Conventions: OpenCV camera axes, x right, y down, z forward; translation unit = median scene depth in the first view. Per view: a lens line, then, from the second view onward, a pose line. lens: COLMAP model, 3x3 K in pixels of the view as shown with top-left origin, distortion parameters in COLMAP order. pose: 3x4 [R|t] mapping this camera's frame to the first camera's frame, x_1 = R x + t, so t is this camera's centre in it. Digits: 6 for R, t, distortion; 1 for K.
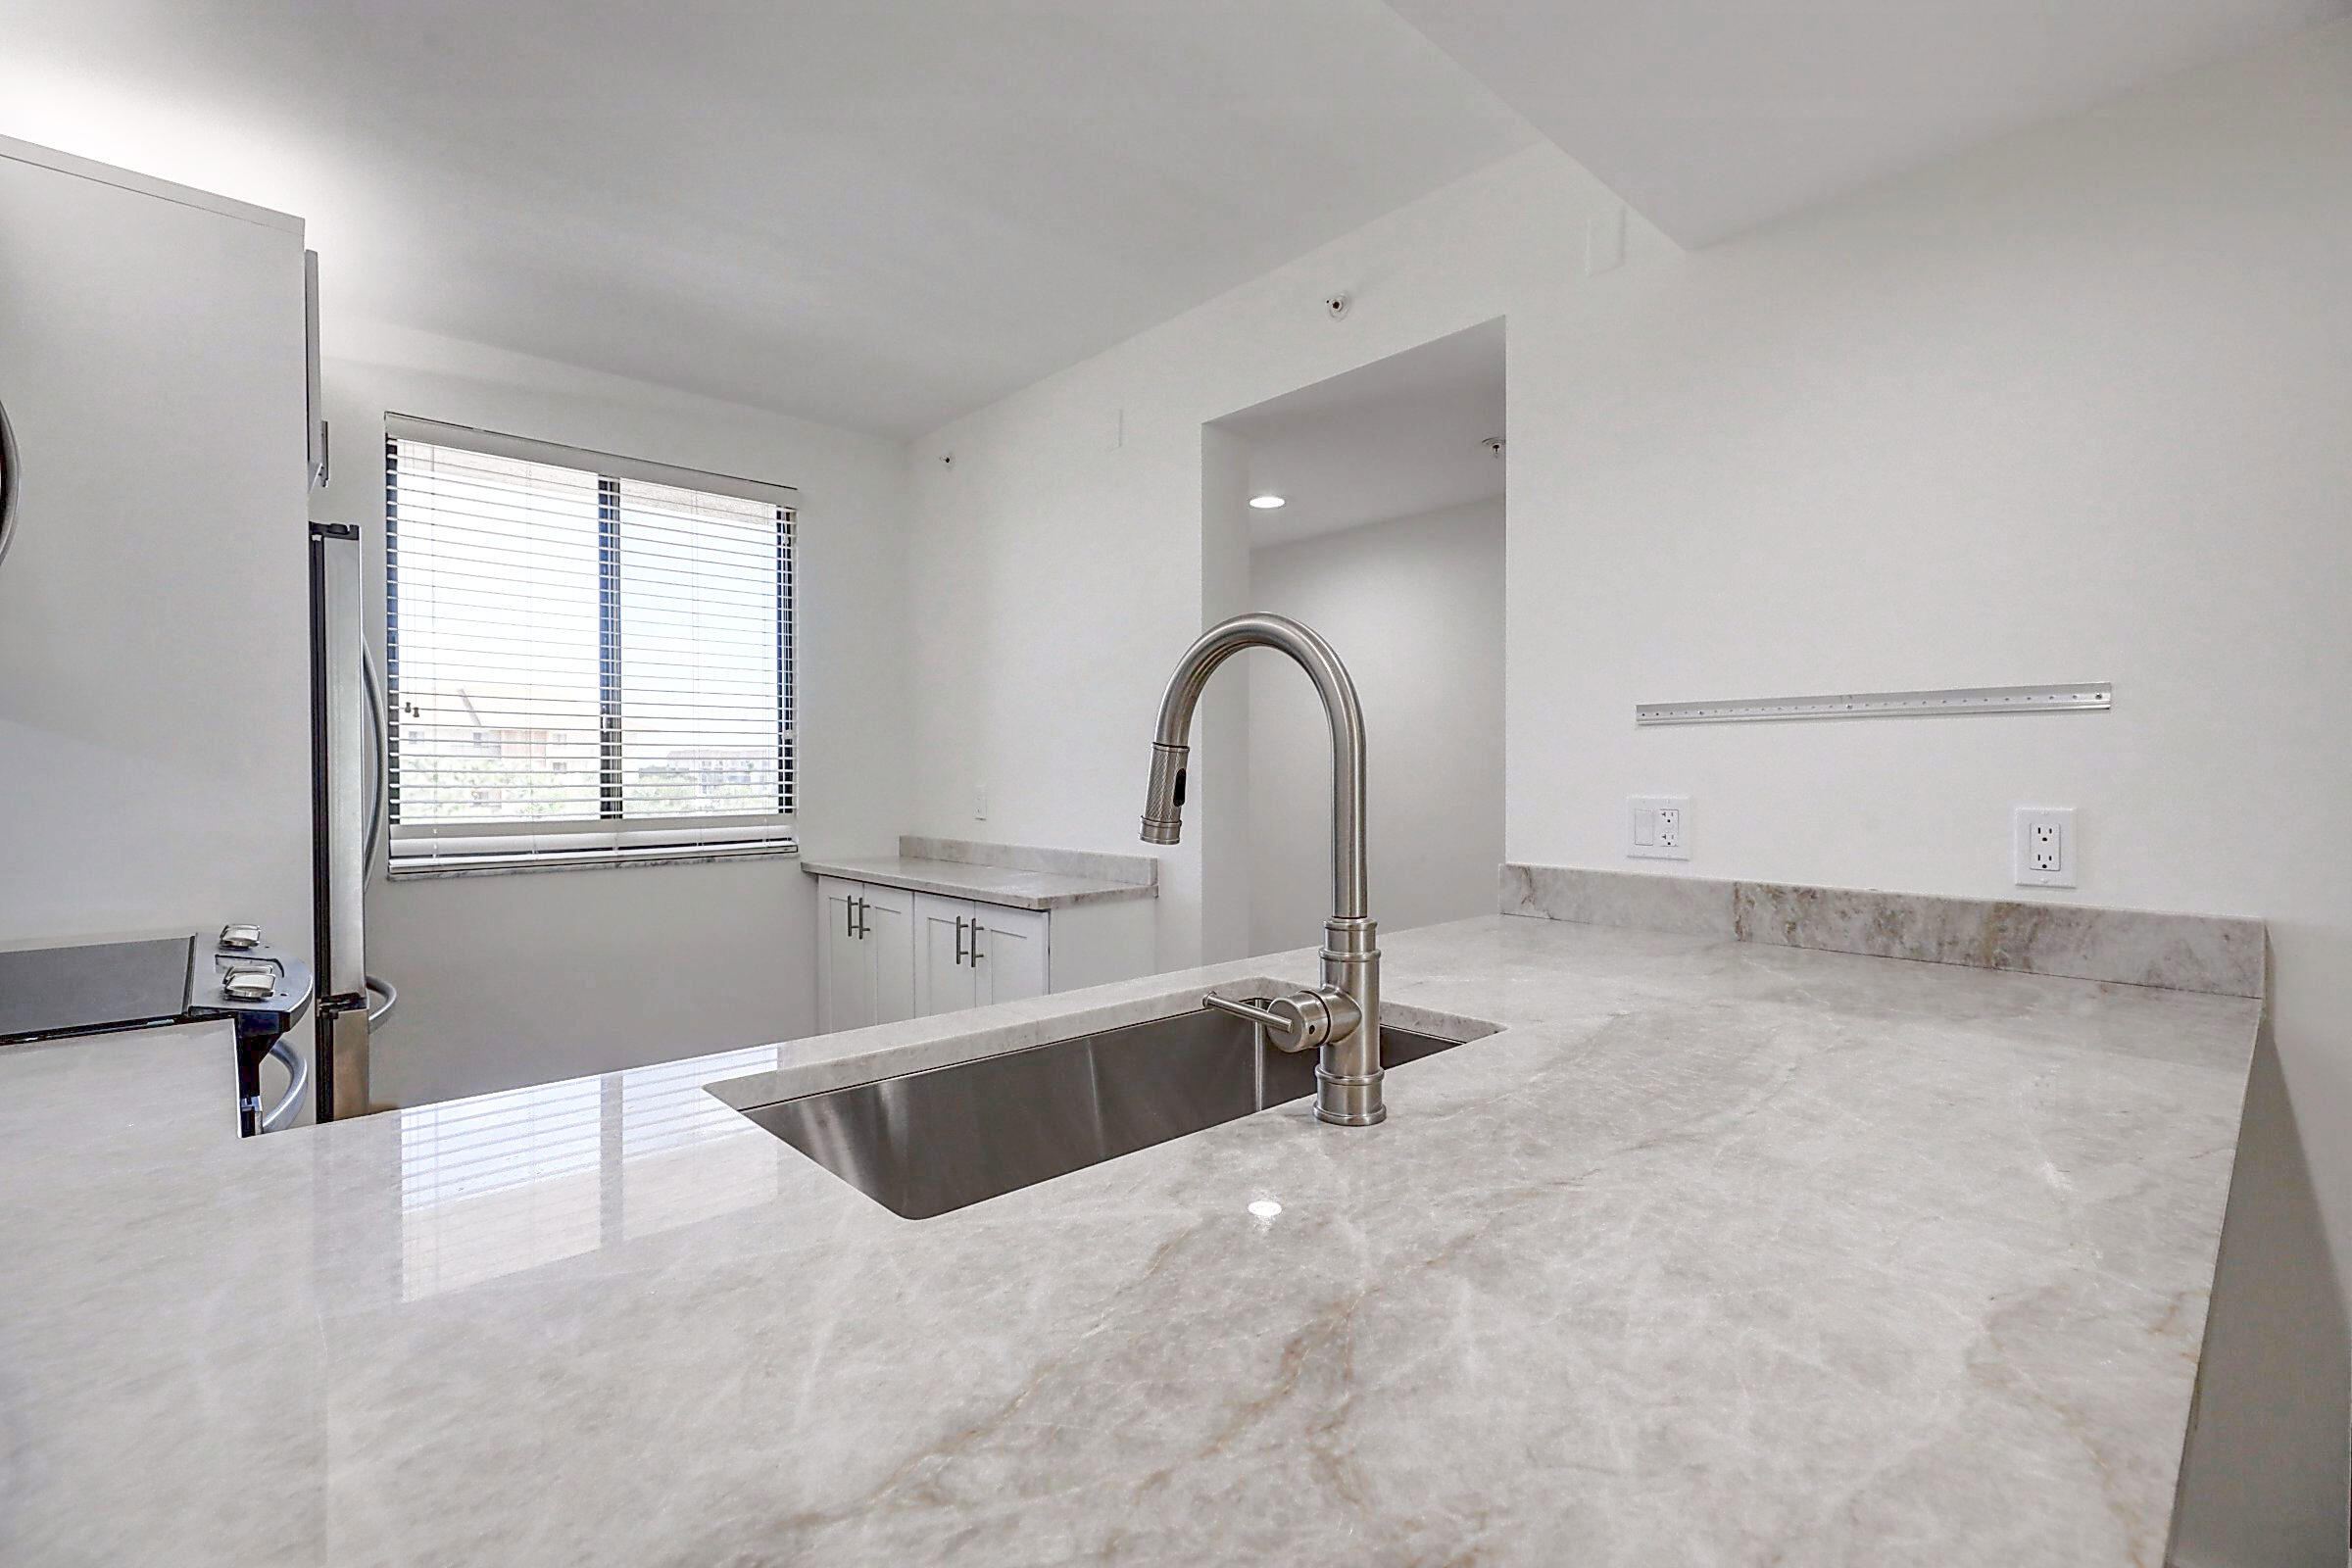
lens RADIAL K [[1060.2, 0, 1180.7], [0, 1060.2, 782.6], [0, 0, 1]] dist [0.002122, -0.001608]
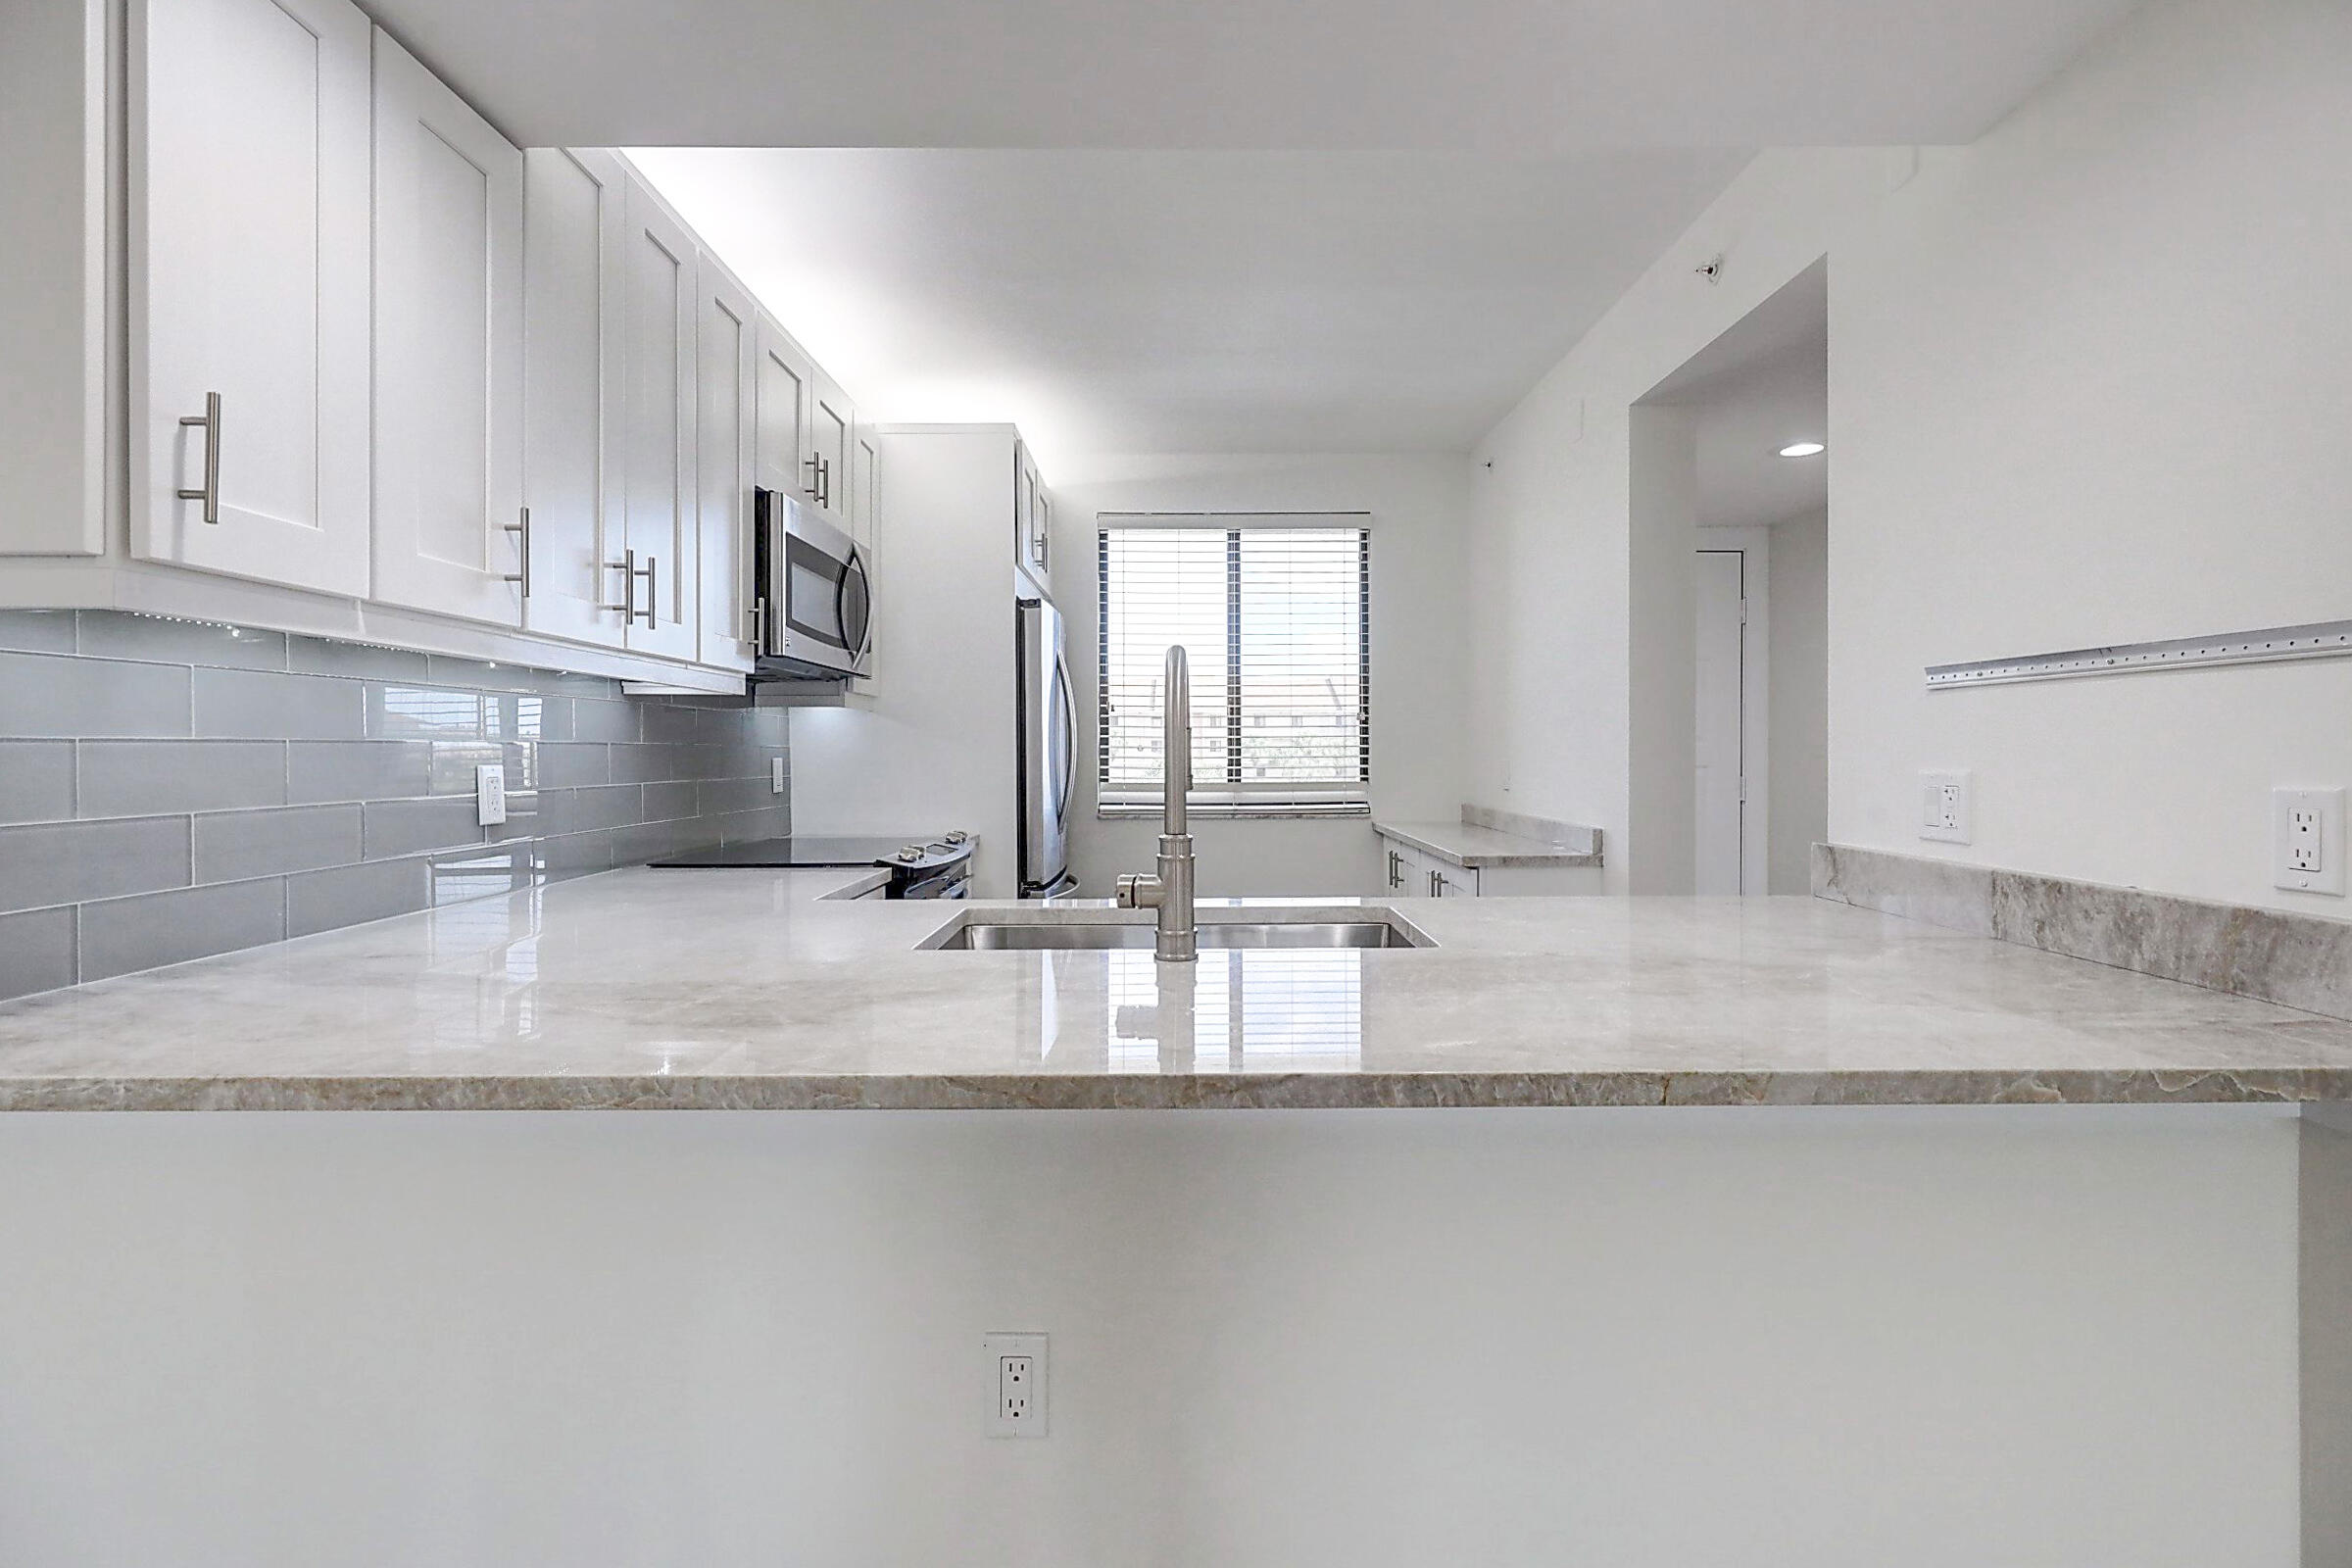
lens RADIAL K [[1060.2, 0, 1146.6], [0, 1060.2, 754.3], [0, 0, 1]] dist [0.002122, -0.001608]
pose [[0.719183, 0.001786, -0.694818, 0.530470], [-0.005214, 0.999982, -0.002826, 0.005042], [0.694801, 0.005655, 0.719180, -0.079159]]
